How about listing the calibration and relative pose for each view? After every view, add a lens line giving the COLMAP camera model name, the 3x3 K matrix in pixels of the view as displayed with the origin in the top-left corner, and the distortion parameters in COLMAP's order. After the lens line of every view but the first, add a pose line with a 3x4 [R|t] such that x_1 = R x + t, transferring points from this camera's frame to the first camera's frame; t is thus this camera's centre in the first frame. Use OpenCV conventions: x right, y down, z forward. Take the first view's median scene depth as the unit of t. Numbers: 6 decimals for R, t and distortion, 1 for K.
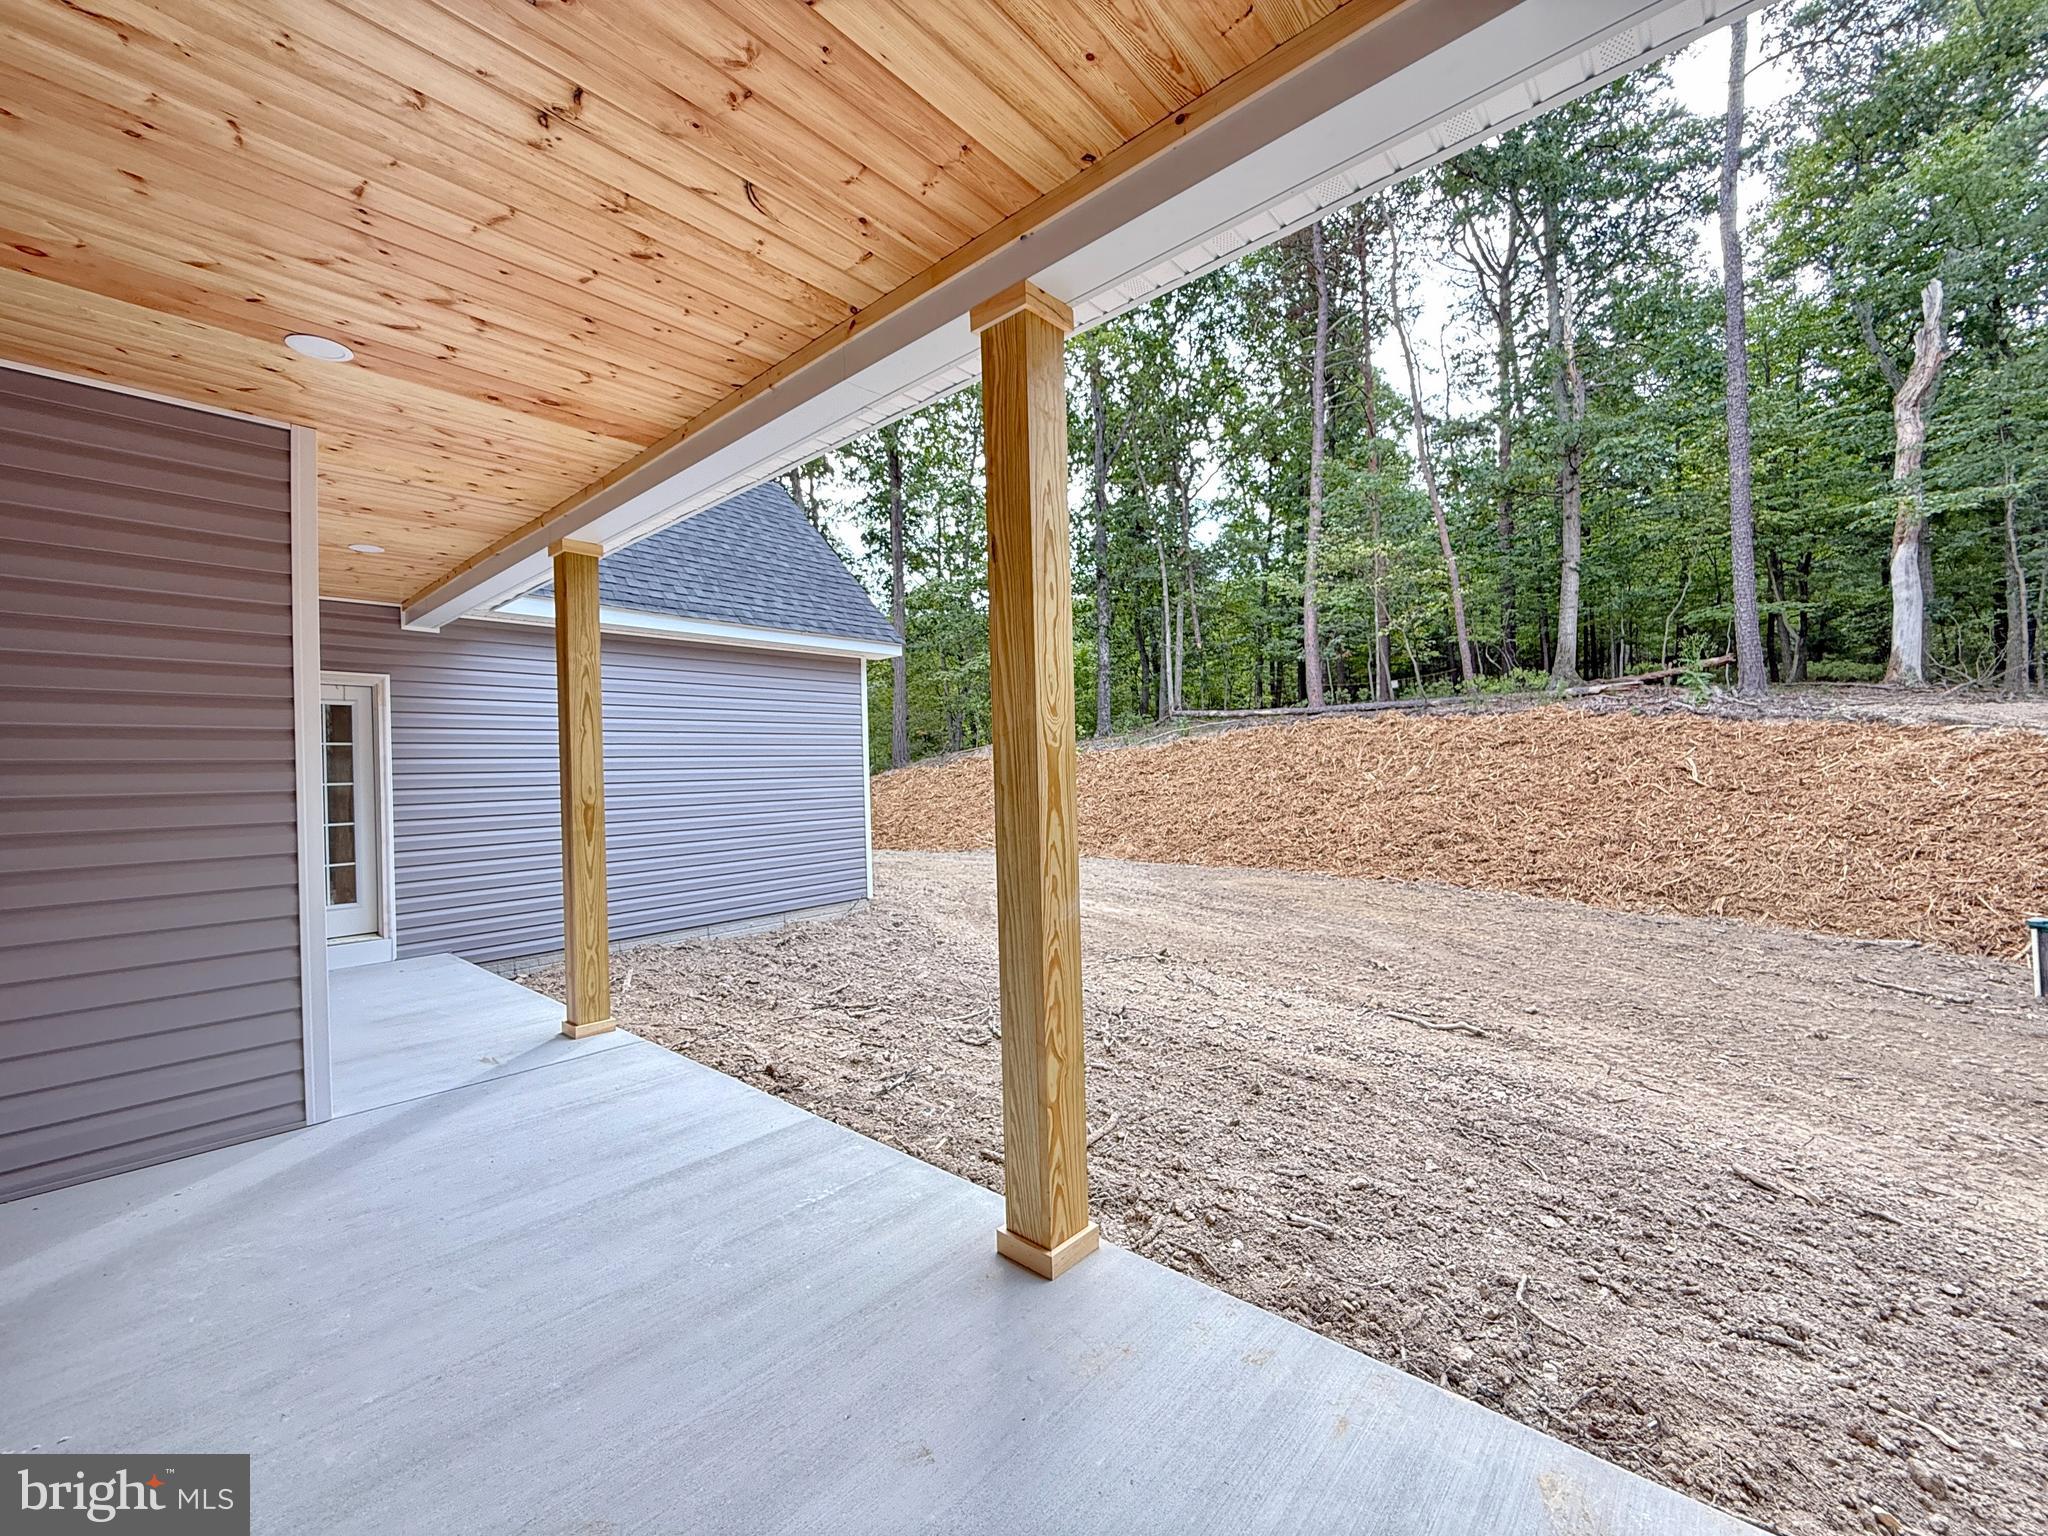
lens RADIAL K [[825.3, 0, 1024.1], [0, 825.3, 768.5], [0, 0, 1]] dist [0.000658, 0.000160]
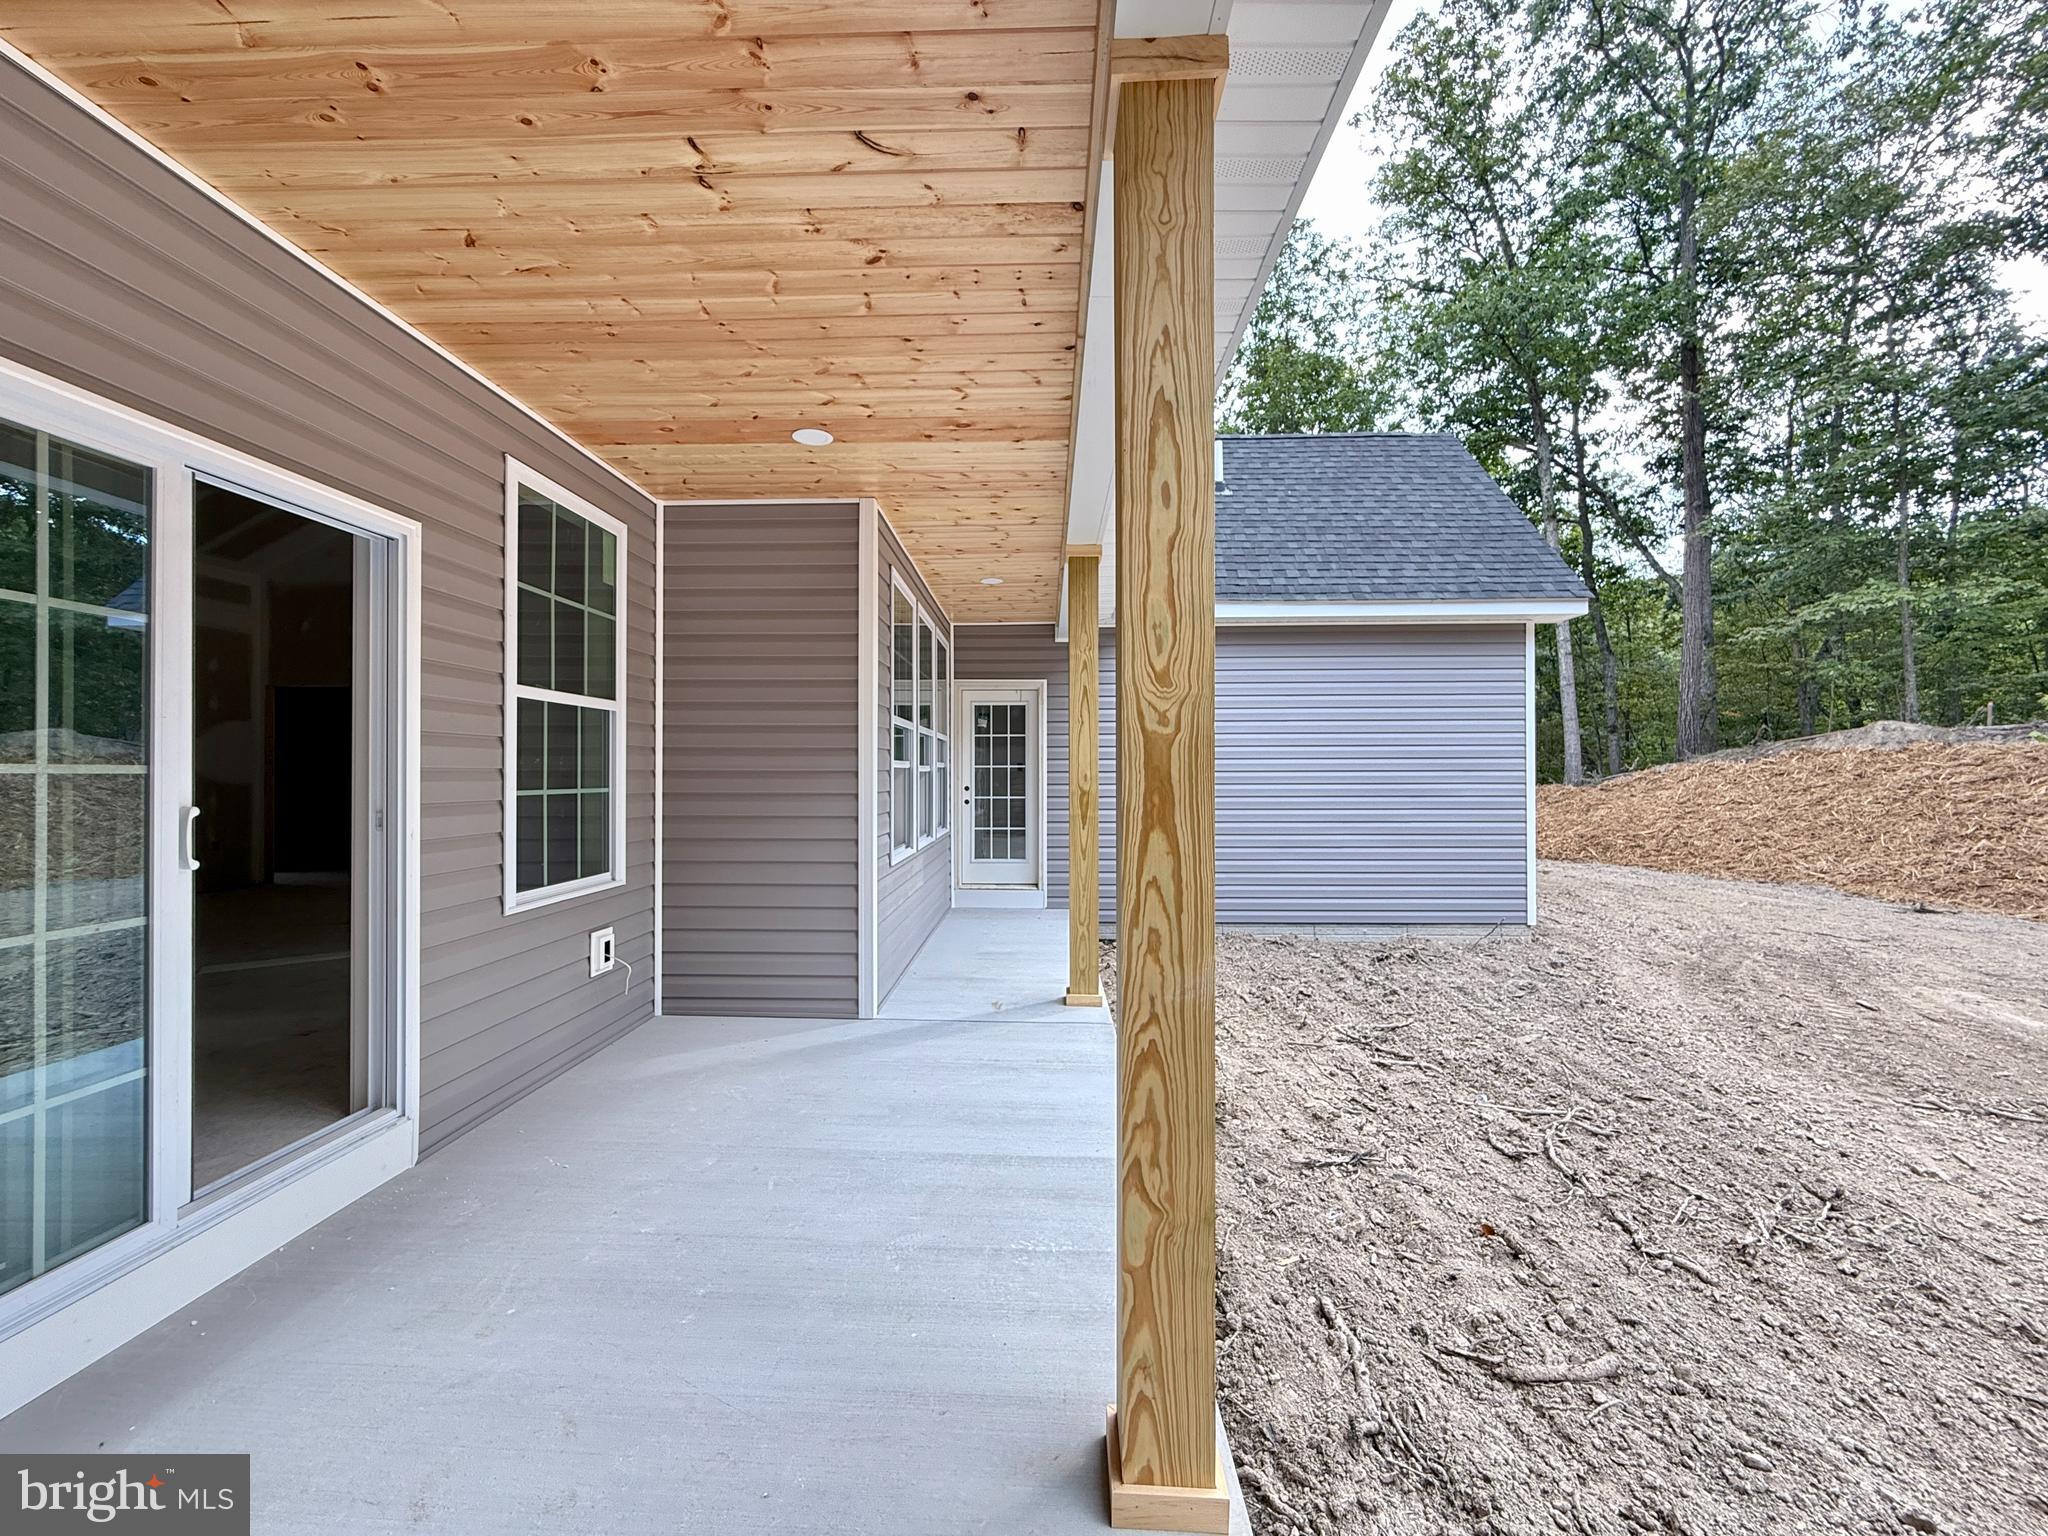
lens RADIAL K [[825.3, 0, 1016.8], [0, 825.3, 767.7], [0, 0, 1]] dist [0.000658, 0.000160]
pose [[0.634220, 0.024064, -0.772778, 0.190997], [-0.014587, 0.999710, 0.019158, -0.003901], [0.773015, -0.000878, 0.634388, 0.200408]]
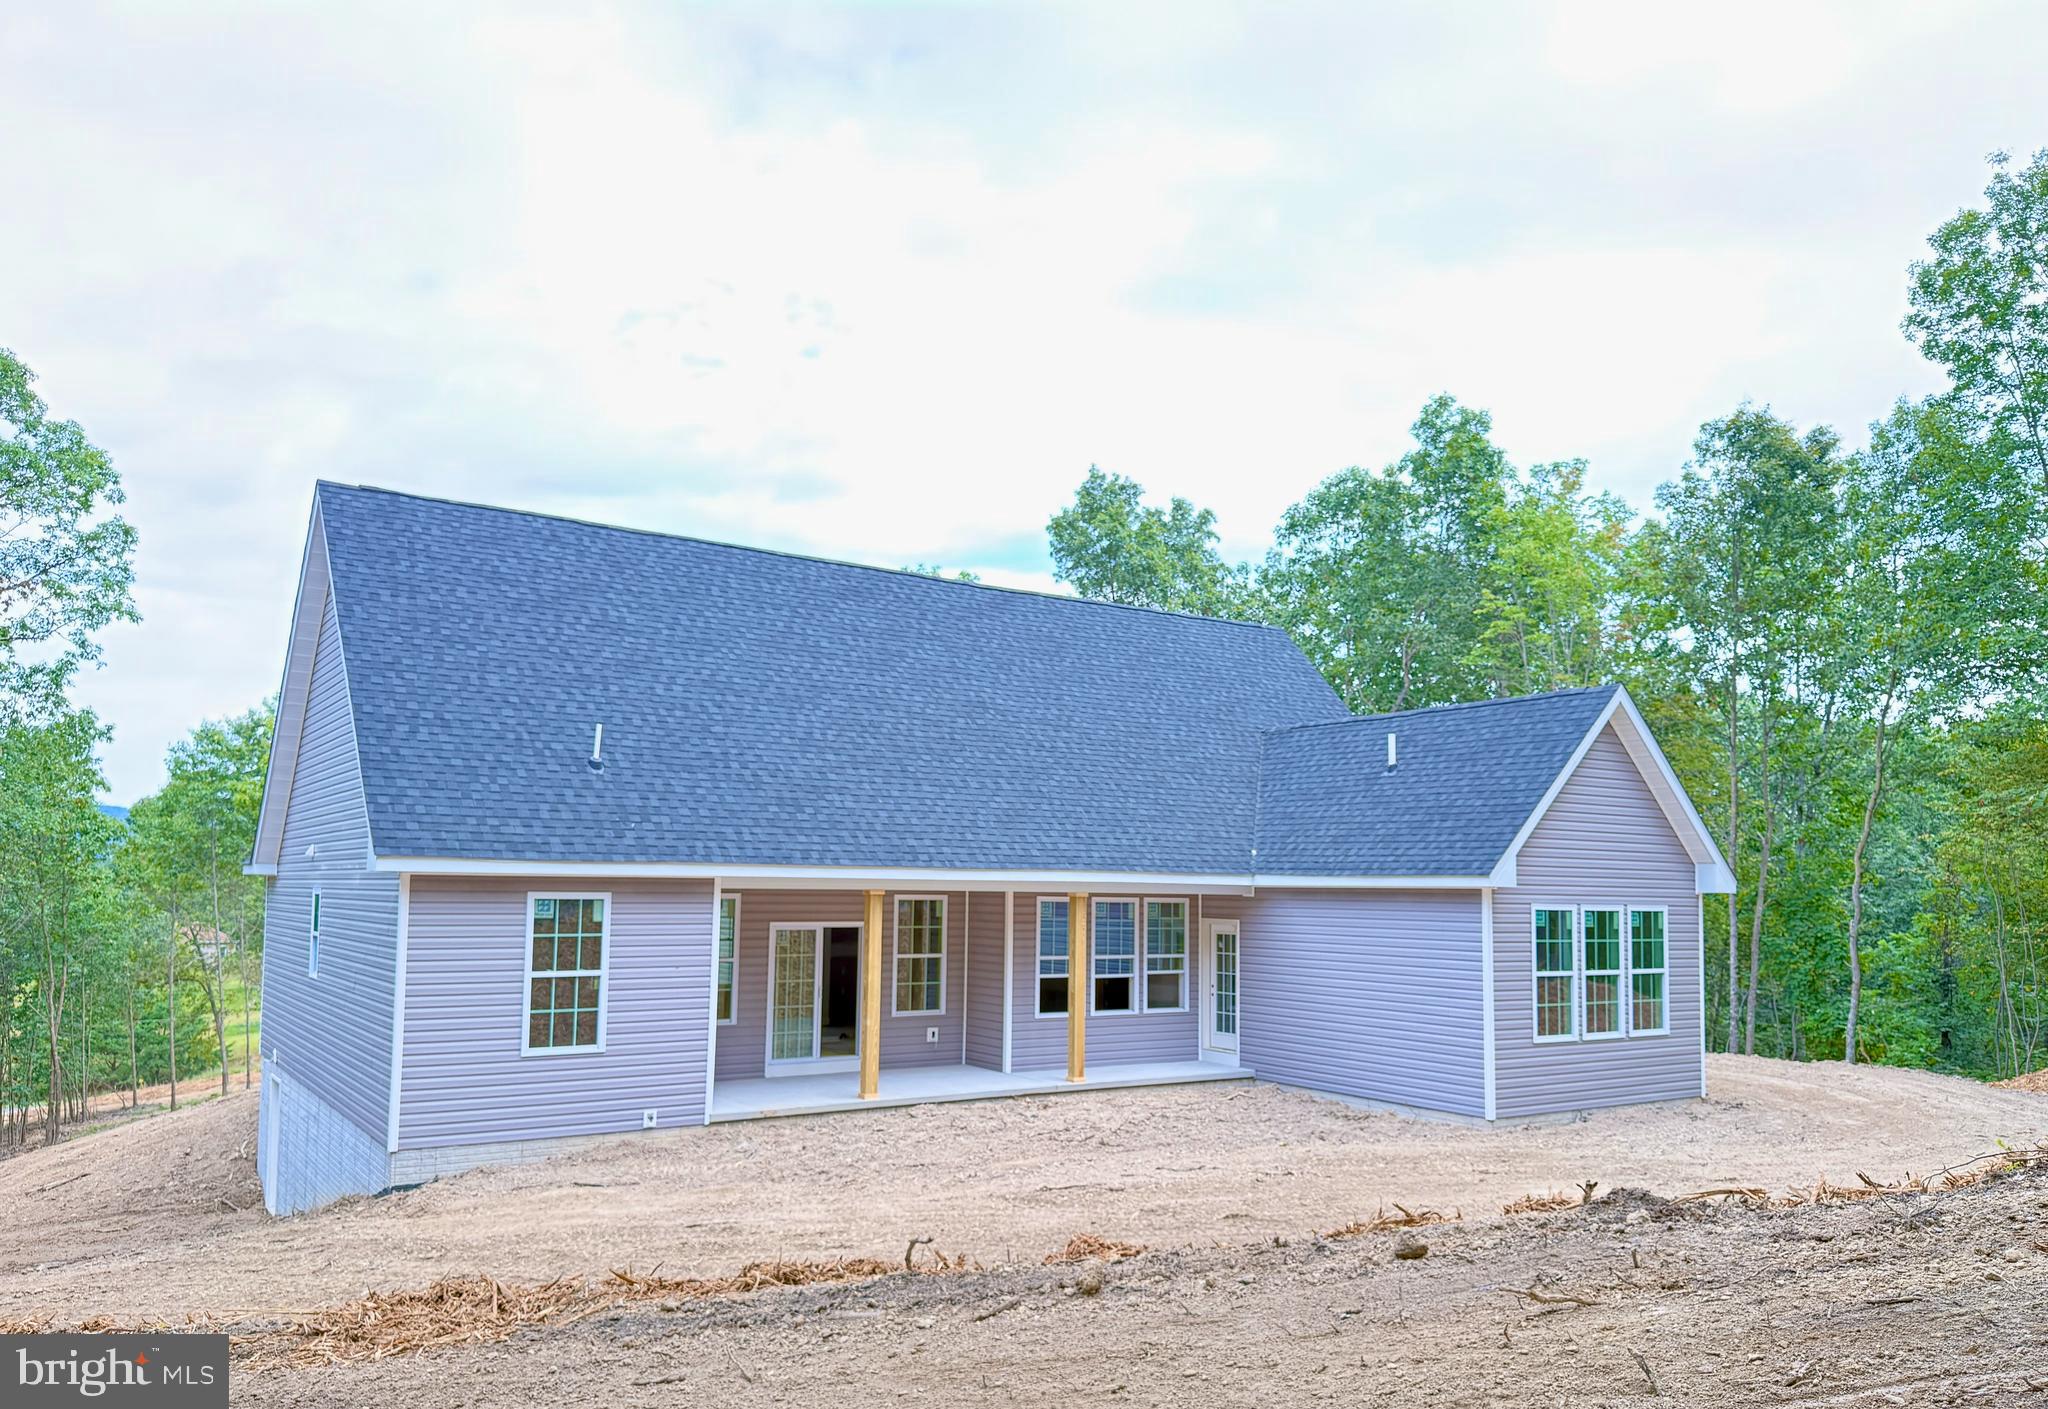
lens RADIAL K [[1455.4, 0, 1023.2], [0, 1455.4, 723.8], [0, 0, 1]] dist [0.062338, -0.076950]
pose [[-0.252131, -0.085960, -0.963868, 3.167481], [-0.002988, 0.996111, -0.088054, -0.310877], [0.967689, -0.019321, -0.251407, 1.587442]]
